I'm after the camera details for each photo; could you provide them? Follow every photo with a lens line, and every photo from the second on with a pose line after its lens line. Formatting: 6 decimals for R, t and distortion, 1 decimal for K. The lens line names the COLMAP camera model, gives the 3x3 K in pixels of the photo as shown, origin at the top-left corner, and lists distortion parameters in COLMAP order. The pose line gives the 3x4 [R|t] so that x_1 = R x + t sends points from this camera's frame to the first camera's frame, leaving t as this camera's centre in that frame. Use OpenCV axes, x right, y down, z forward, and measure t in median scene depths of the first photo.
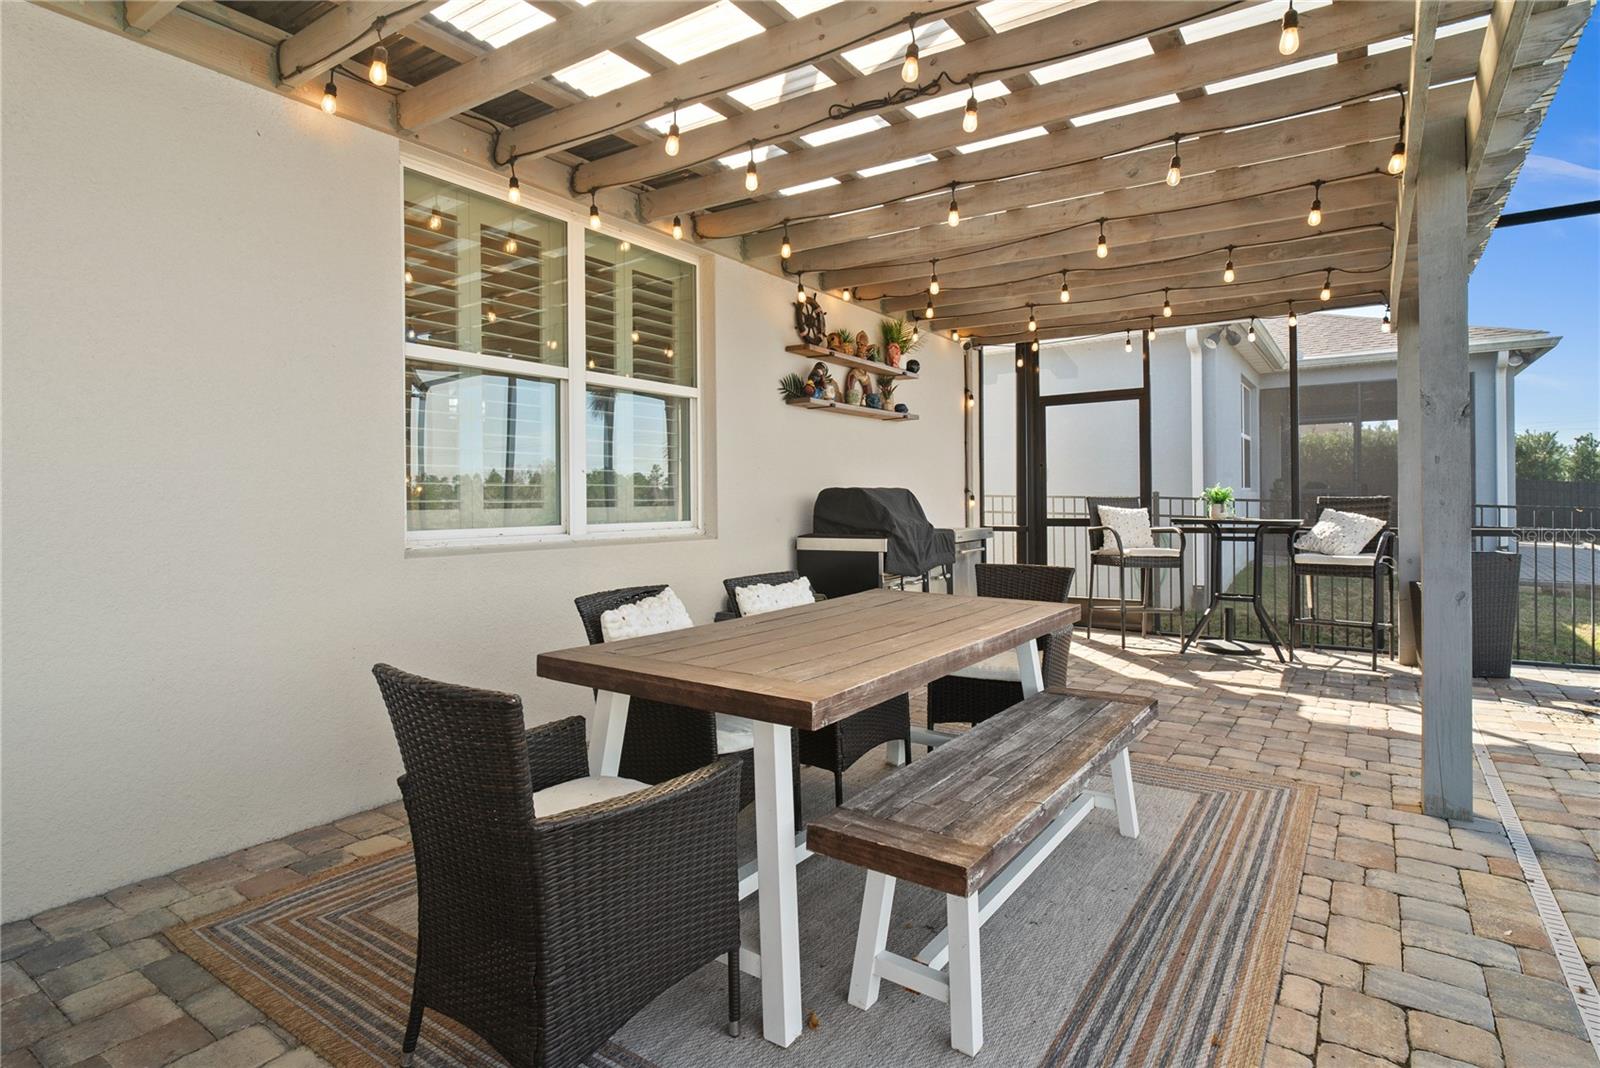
lens RADIAL K [[832.9, 0, 798.9], [0, 832.9, 508.9], [0, 0, 1]] dist [-0.002136, 0.000664]
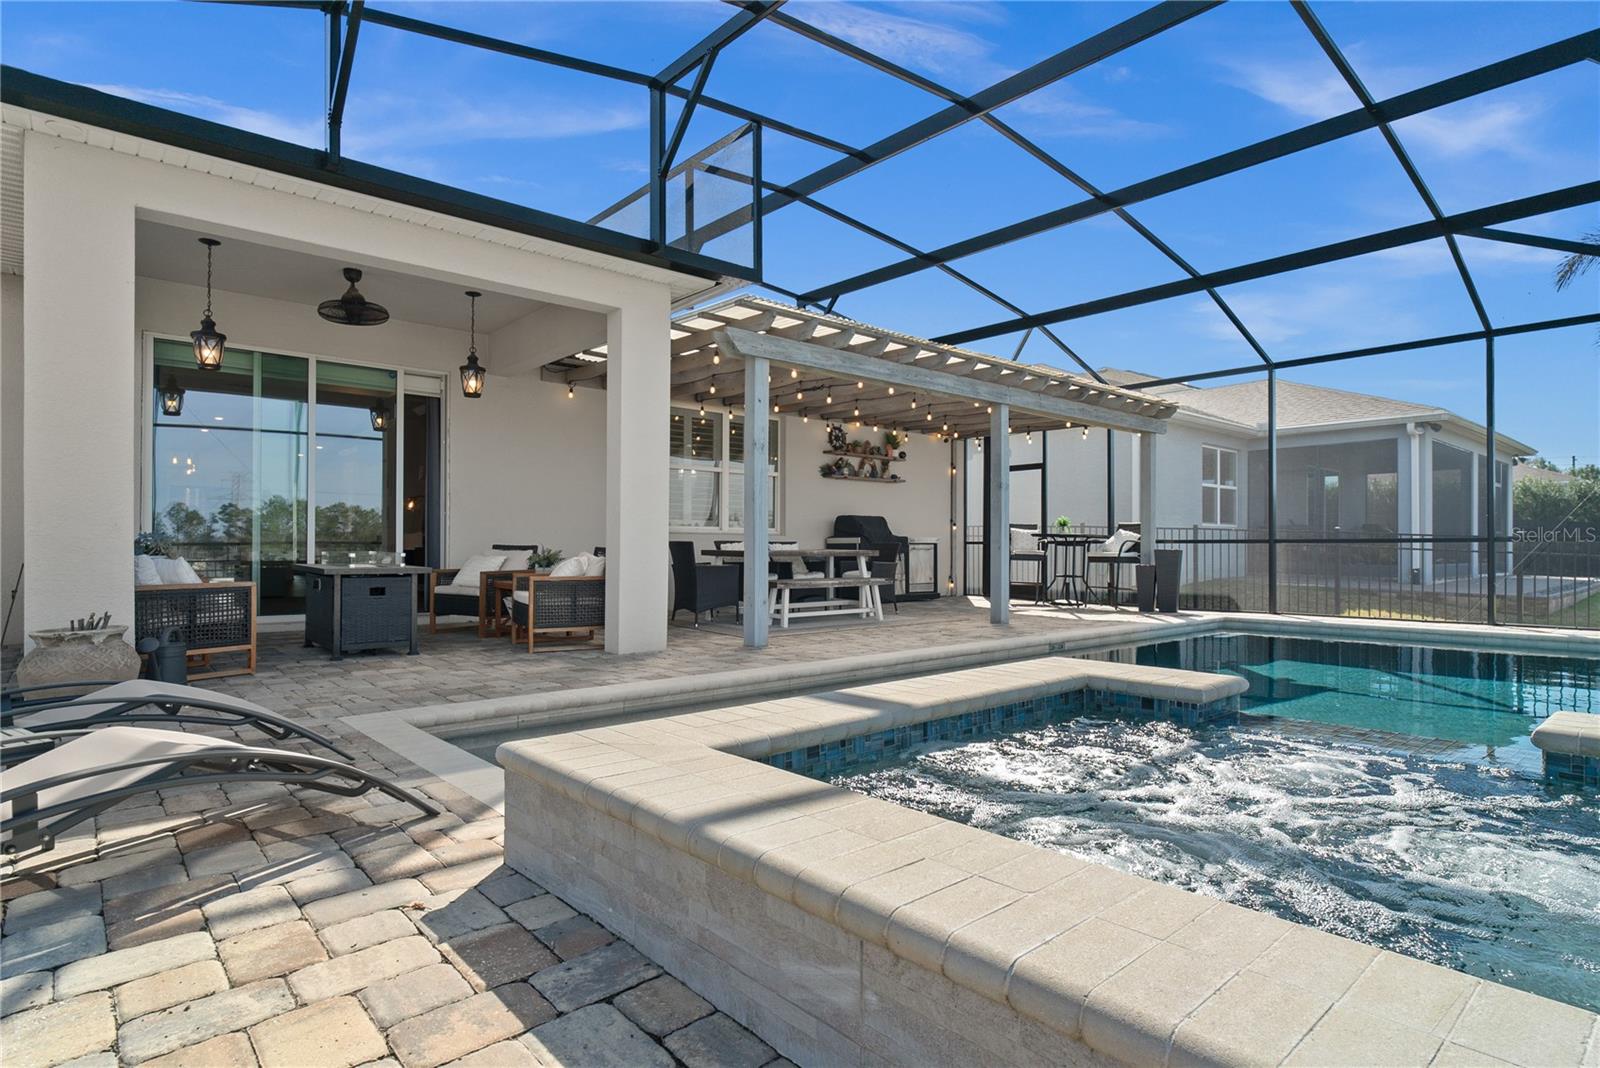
lens RADIAL K [[848.3, 0, 805.3], [0, 848.3, 544.9], [0, 0, 1]] dist [-0.001881, 0.001055]
pose [[0.970328, 0.011801, -0.241506, 0.406316], [-0.015004, 0.999822, -0.011425, 0.066488], [0.241328, 0.014709, 0.970332, -0.996412]]
